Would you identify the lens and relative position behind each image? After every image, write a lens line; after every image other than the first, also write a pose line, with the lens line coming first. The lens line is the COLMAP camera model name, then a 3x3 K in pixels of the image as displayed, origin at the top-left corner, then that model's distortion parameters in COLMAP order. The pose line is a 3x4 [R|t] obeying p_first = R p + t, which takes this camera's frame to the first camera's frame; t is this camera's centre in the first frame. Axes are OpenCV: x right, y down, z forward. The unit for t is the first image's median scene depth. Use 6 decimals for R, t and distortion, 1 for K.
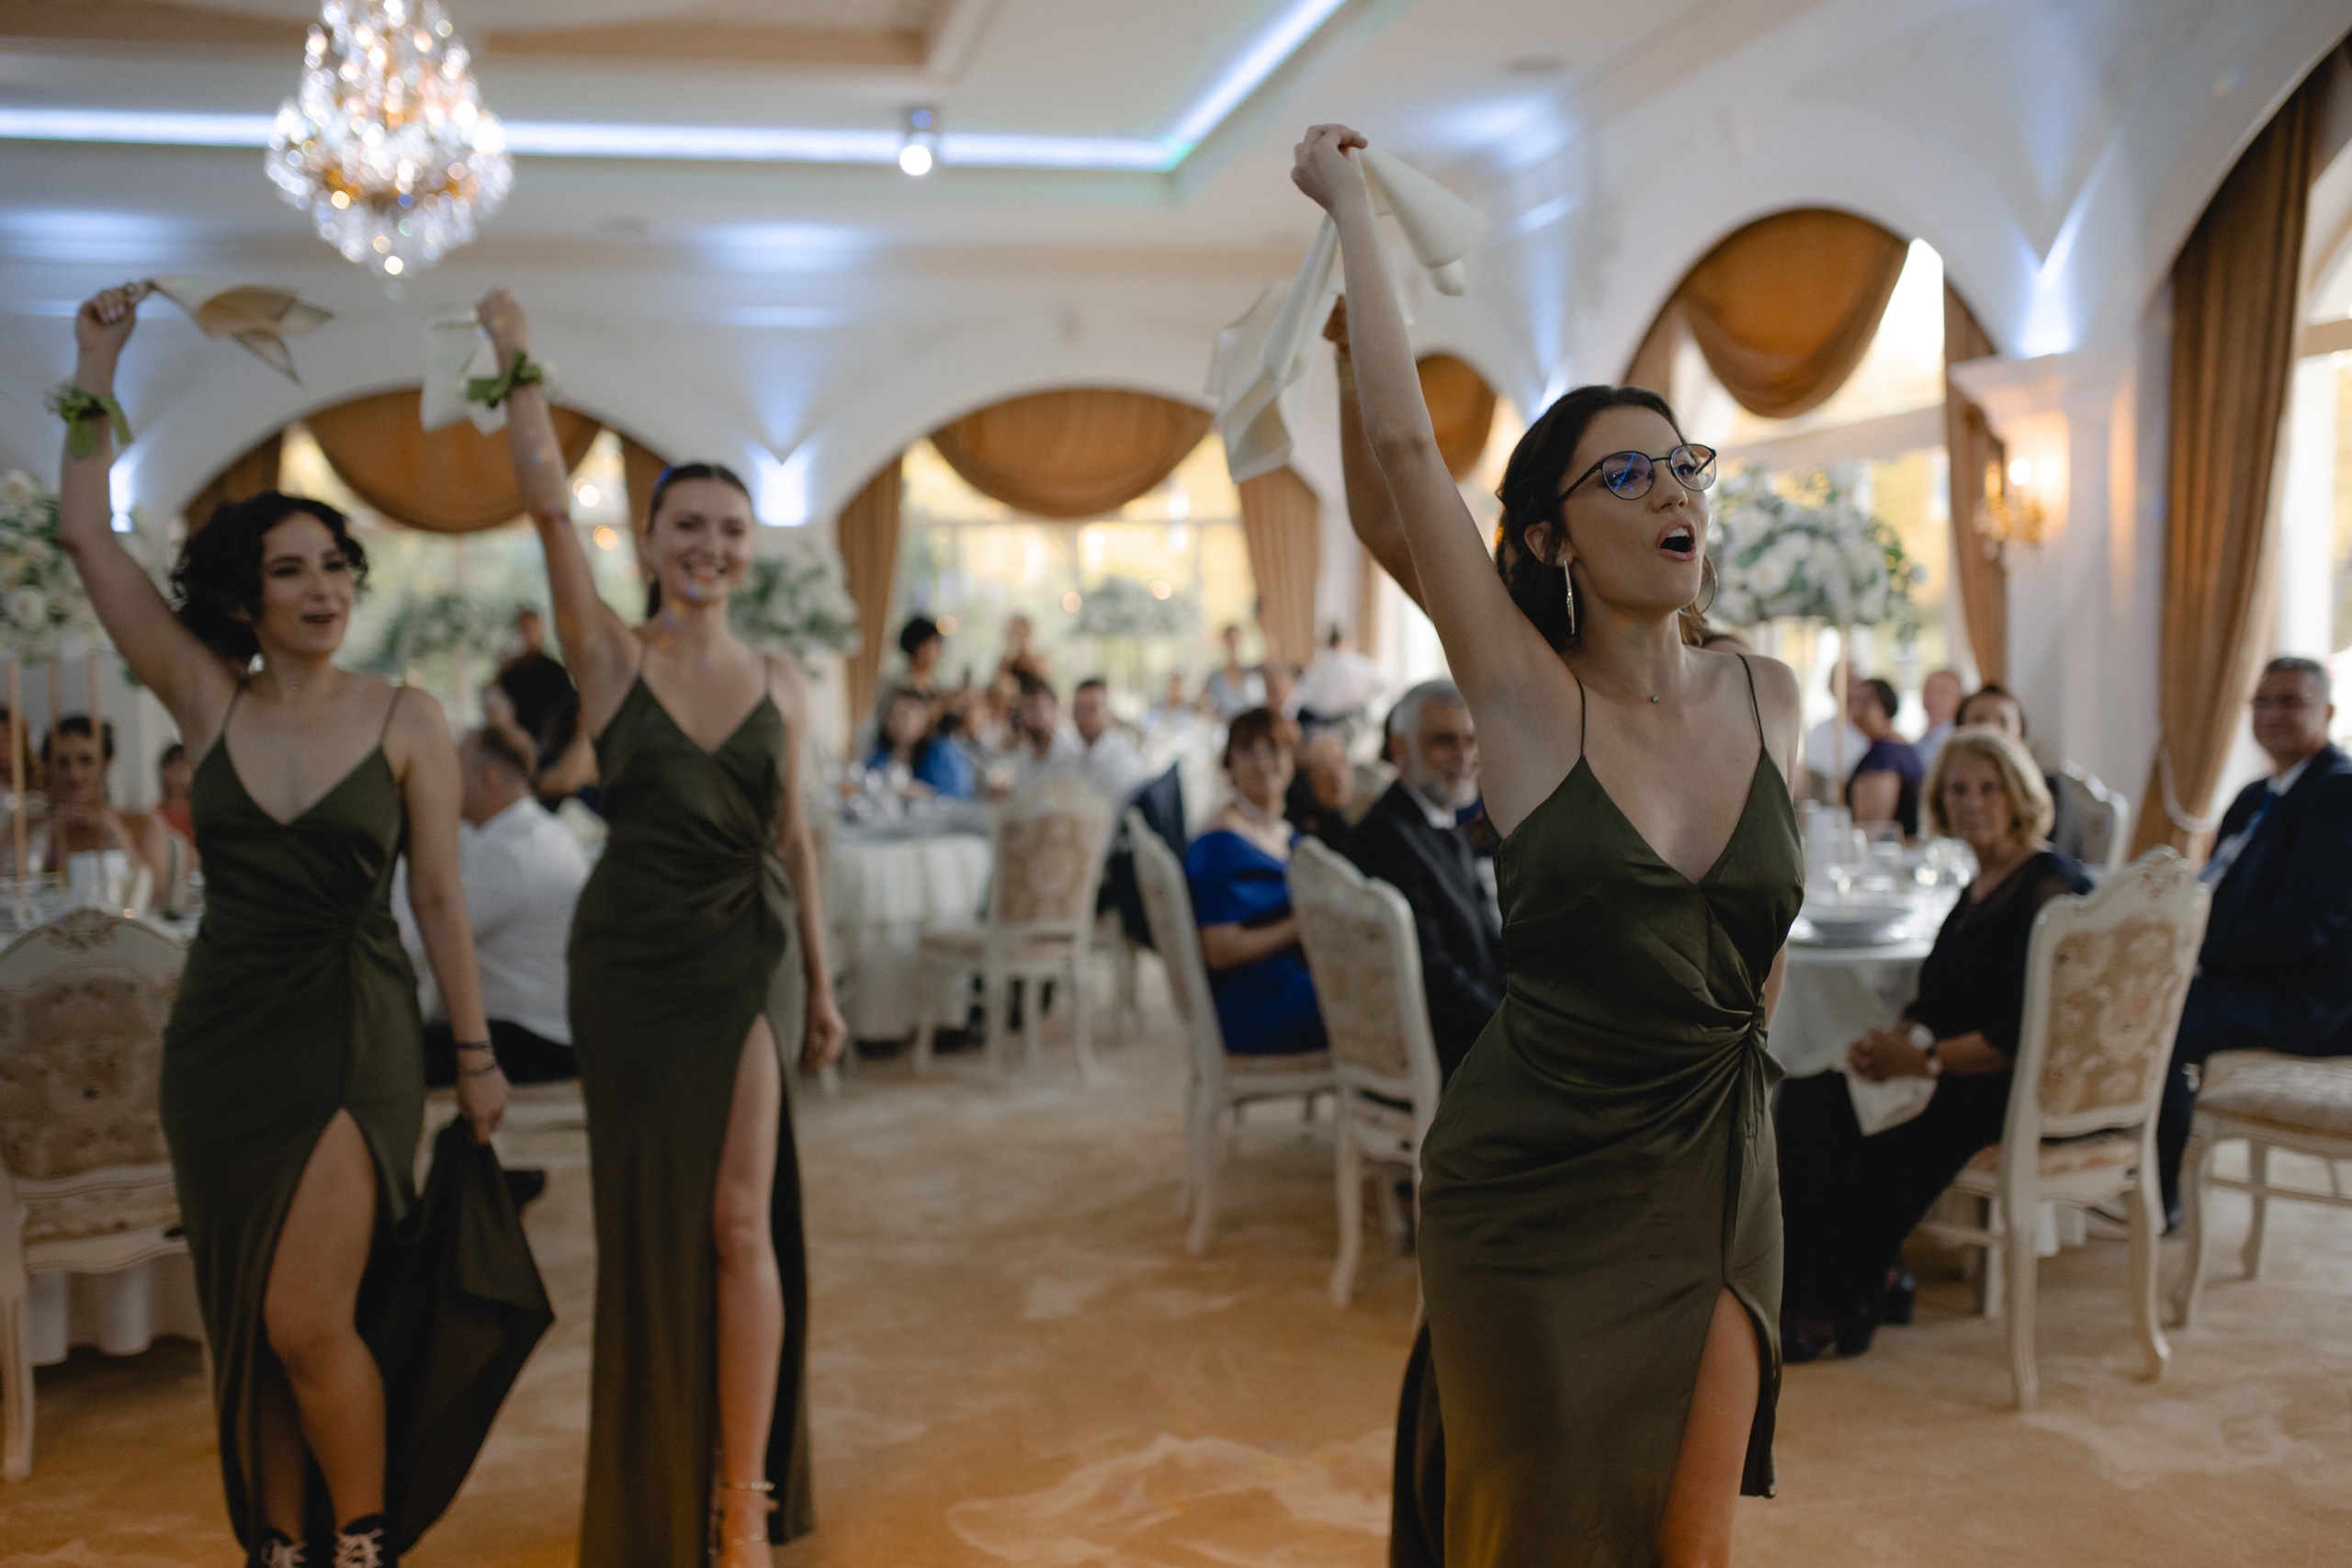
lens RADIAL K [[2293.6, 0, 1176.0], [0, 2293.6, 784.0], [0, 0, 1]] dist [-0.046203, 0.035446]
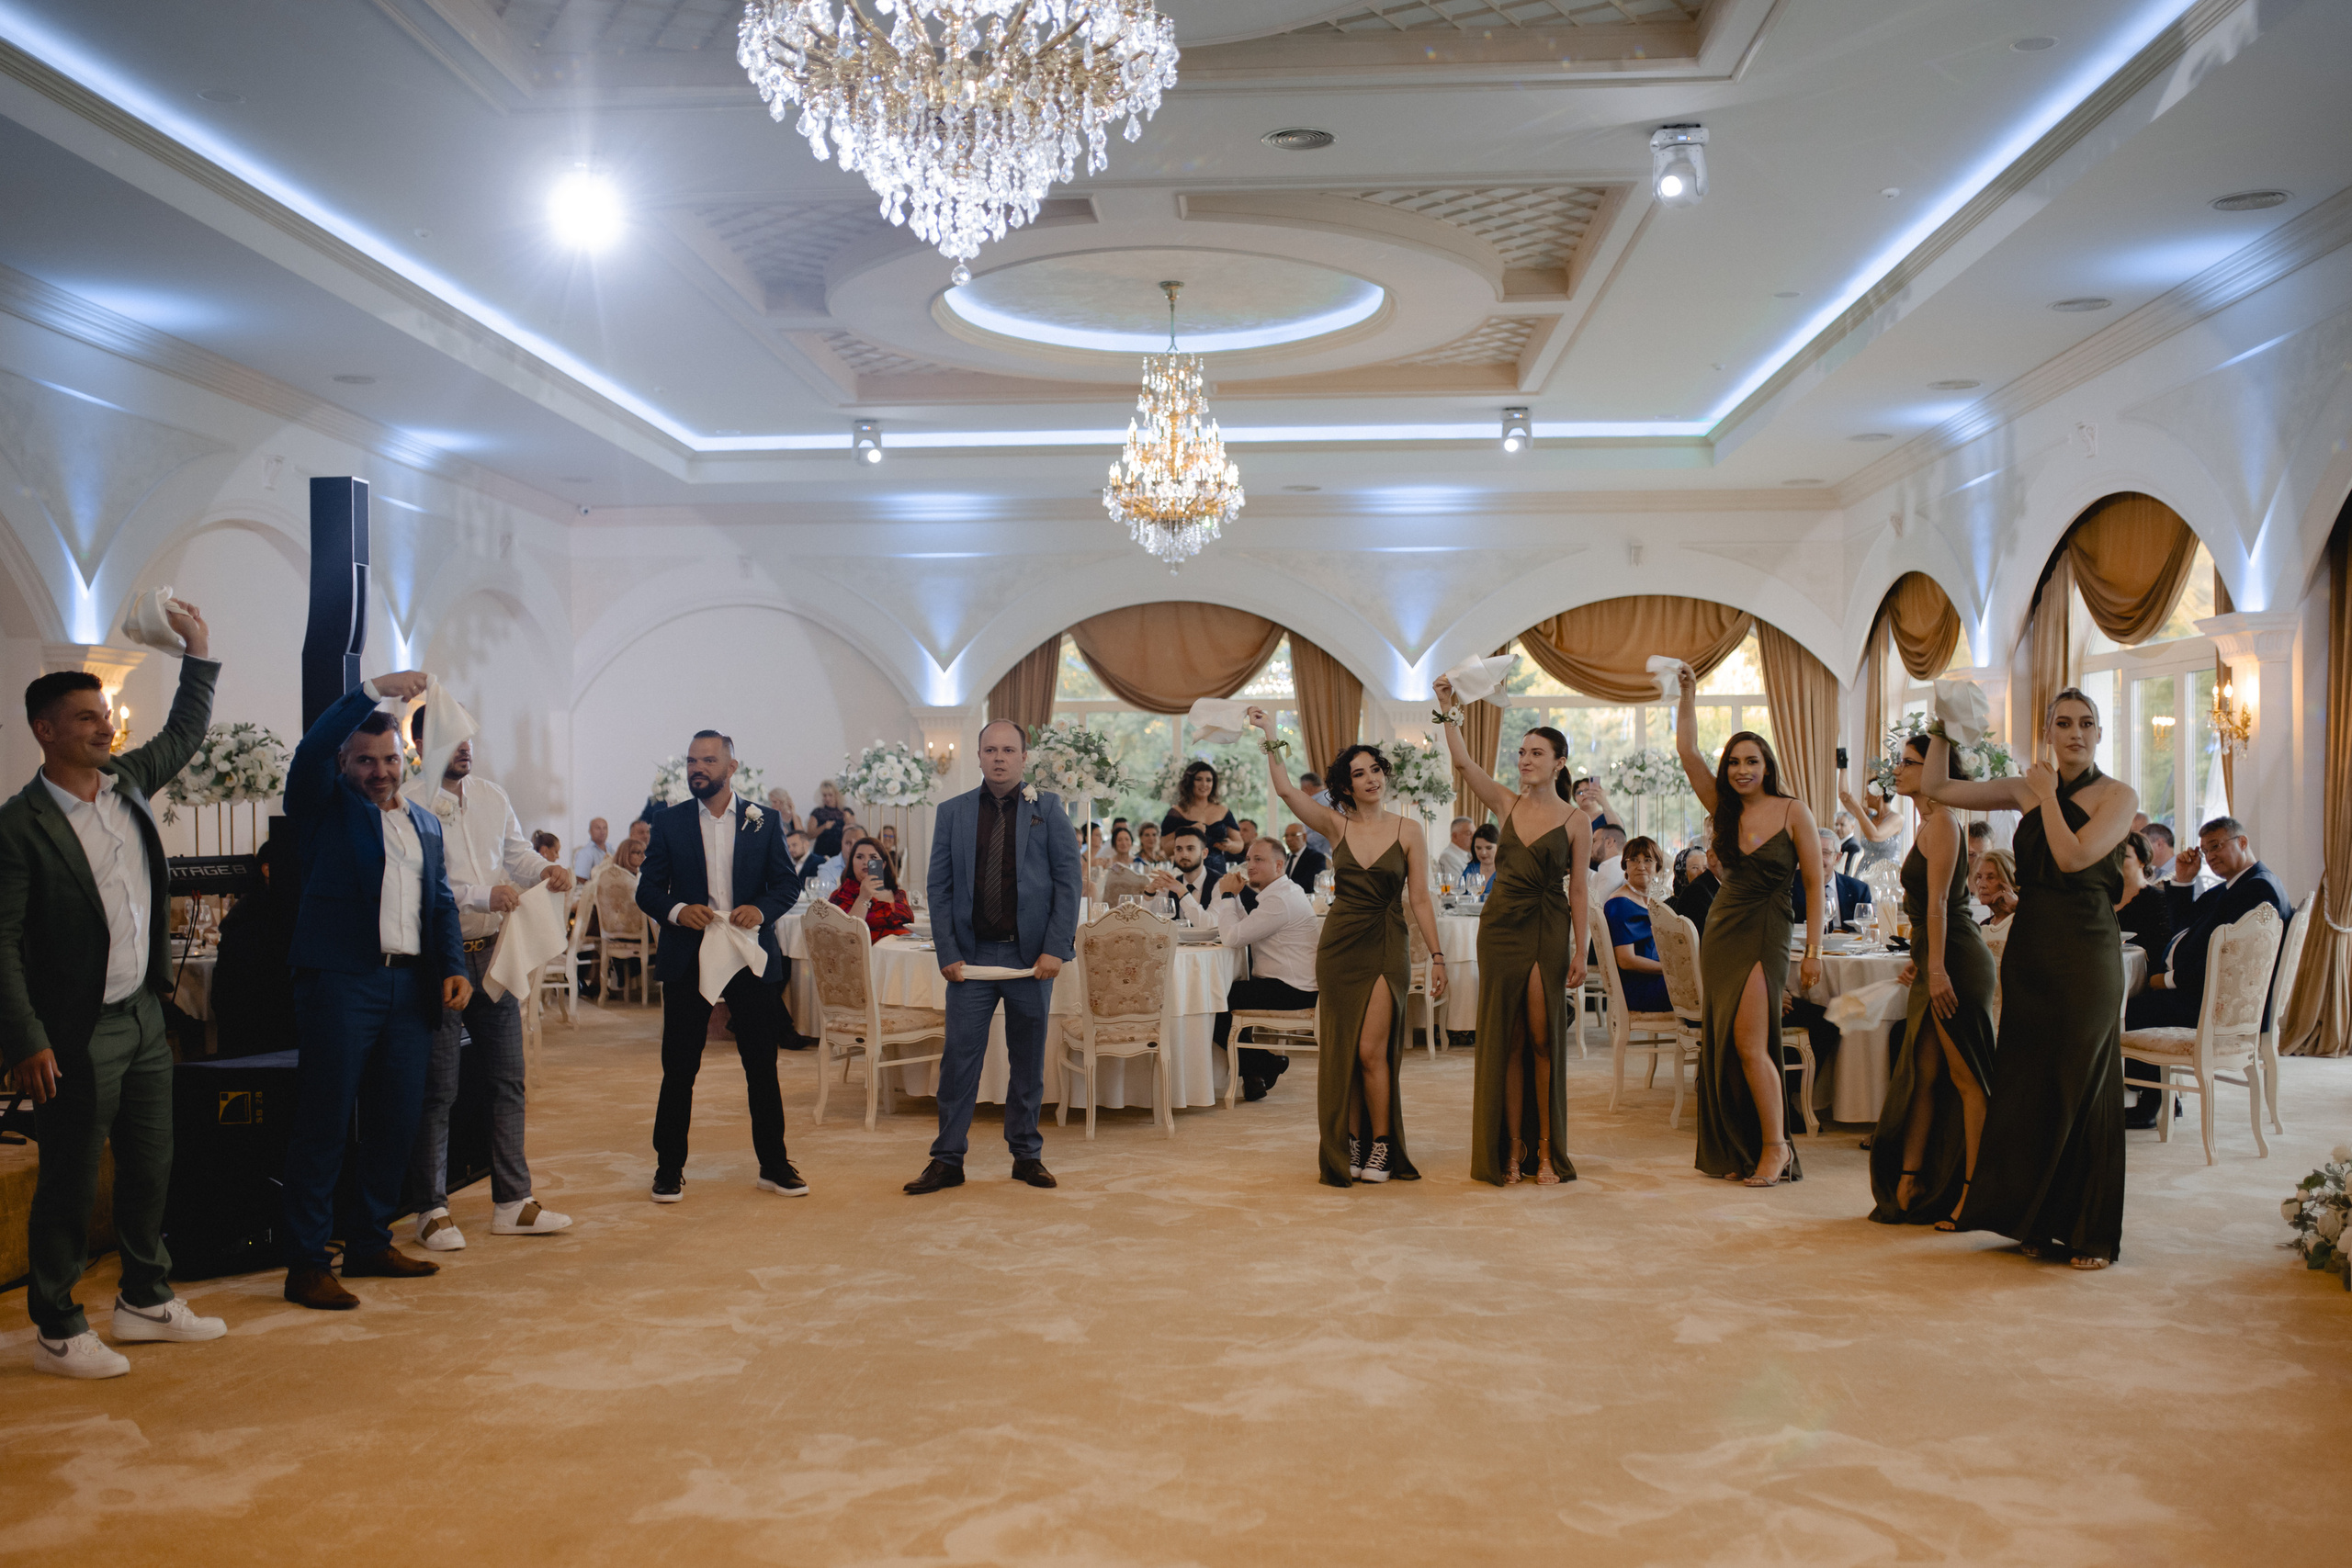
lens RADIAL K [[2312.2, 0, 1123.8], [0, 2312.2, 787.9], [0, 0, 1]] dist [-0.058458, -0.007367]
pose [[0.957167, 0.010277, -0.289355, 0.117695], [-0.027685, 0.998039, -0.056132, 0.033290], [0.288211, 0.061739, 0.955575, -0.685756]]
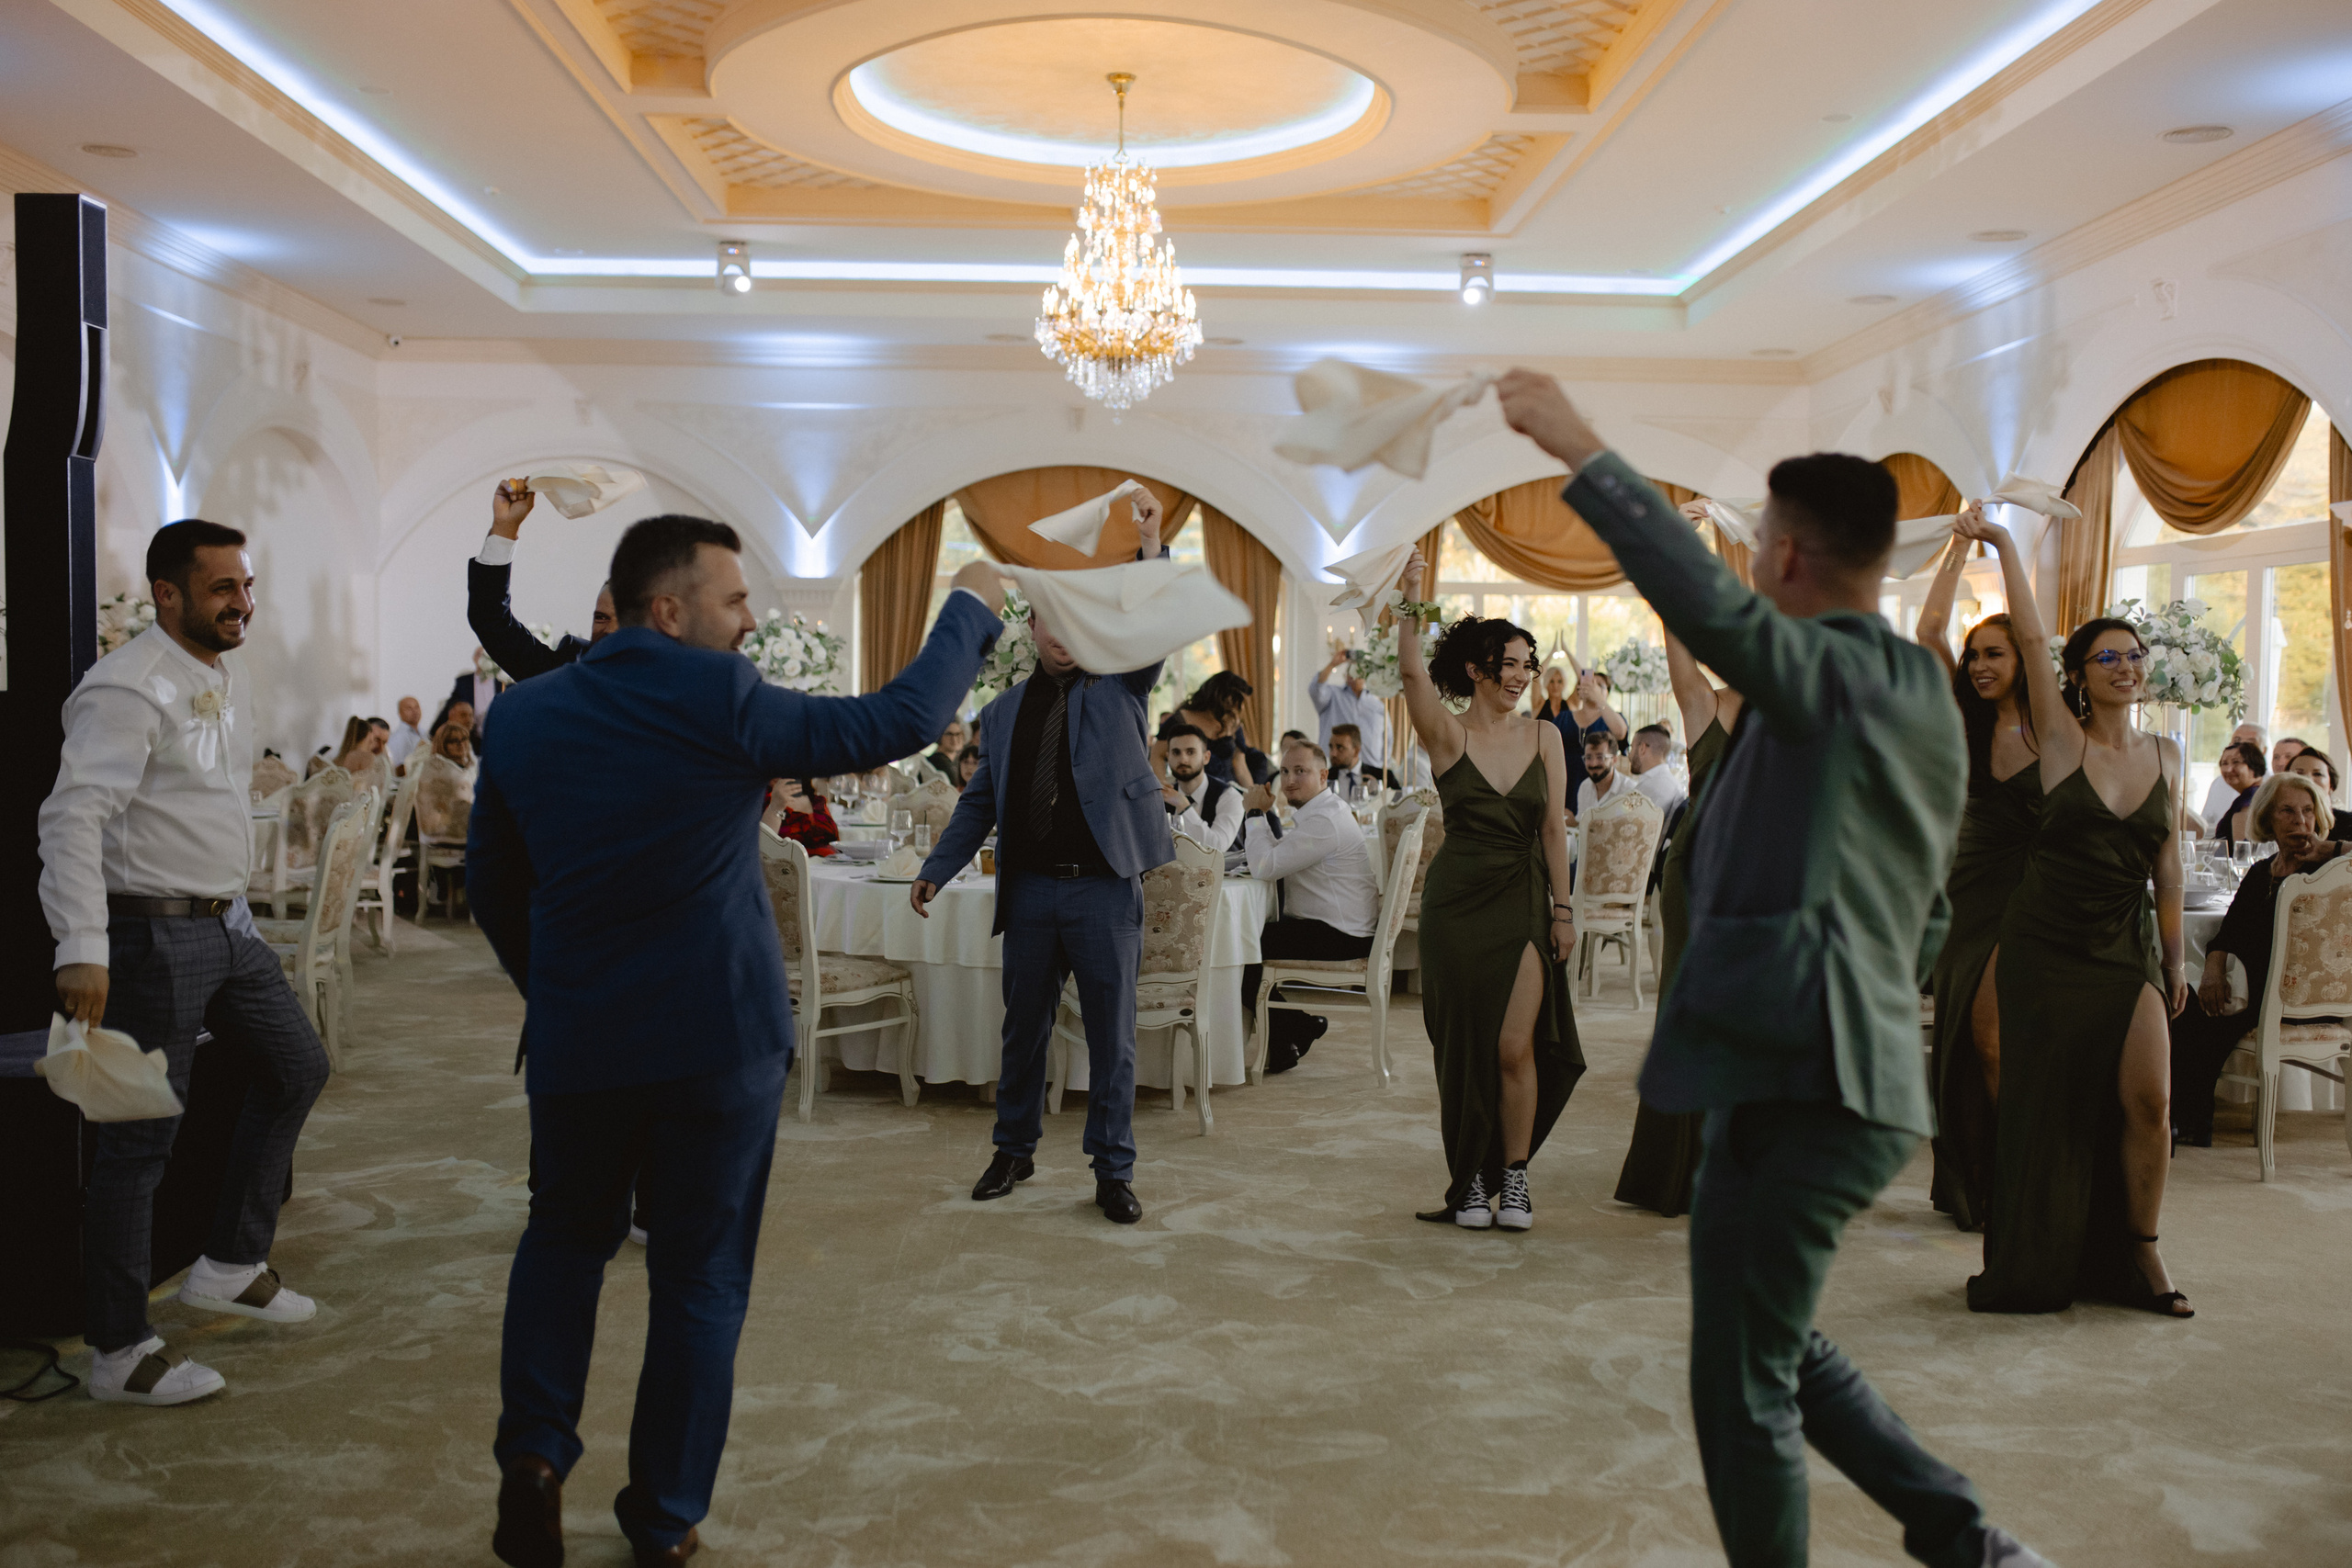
lens RADIAL K [[2293.6, 0, 1176.0], [0, 2293.6, 784.0], [0, 0, 1]] dist [-0.046203, 0.035446]
pose [[0.982132, 0.037586, -0.184404, -0.060062], [-0.040658, 0.999090, -0.012909, 0.019980], [0.183751, 0.020176, 0.982766, -0.410428]]
